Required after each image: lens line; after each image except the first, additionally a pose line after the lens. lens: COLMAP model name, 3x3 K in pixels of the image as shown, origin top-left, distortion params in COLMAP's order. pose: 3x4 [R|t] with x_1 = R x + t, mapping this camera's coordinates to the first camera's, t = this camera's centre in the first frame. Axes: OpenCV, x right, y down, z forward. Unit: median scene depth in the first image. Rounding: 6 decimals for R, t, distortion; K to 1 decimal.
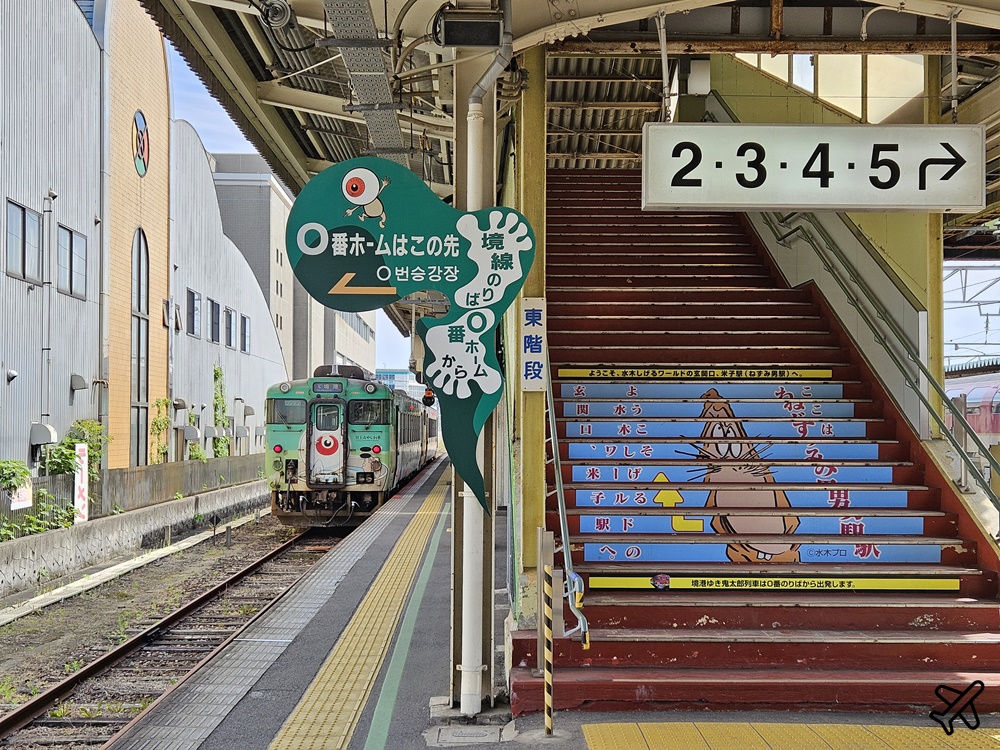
lens RADIAL K [[839.5, 0, 489.8], [0, 839.5, 373.0], [0, 0, 1]] dist [0.071559, -0.042154]
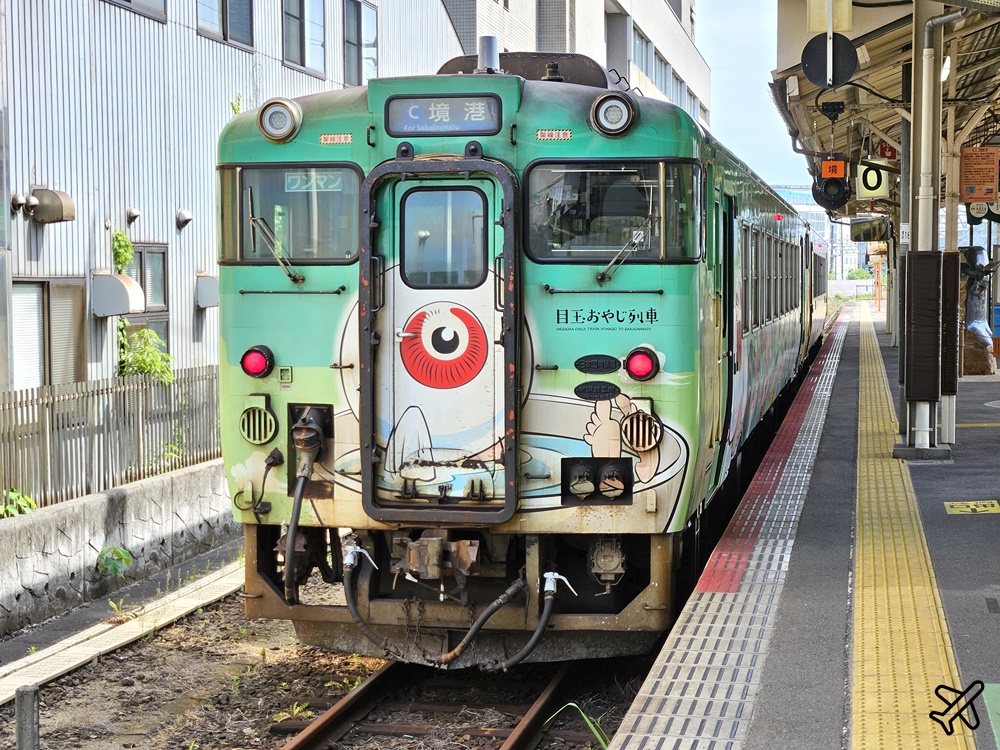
lens RADIAL K [[1940.4, 0, 500.0], [0, 1940.4, 377.6], [0, 0, 1]] dist [-0.055912, 0.000000]
pose [[0.972672, 0.004897, -0.232130, -0.044153], [0.022295, 0.993188, 0.114371, 0.029346], [0.231109, -0.116420, 0.965937, 0.450538]]
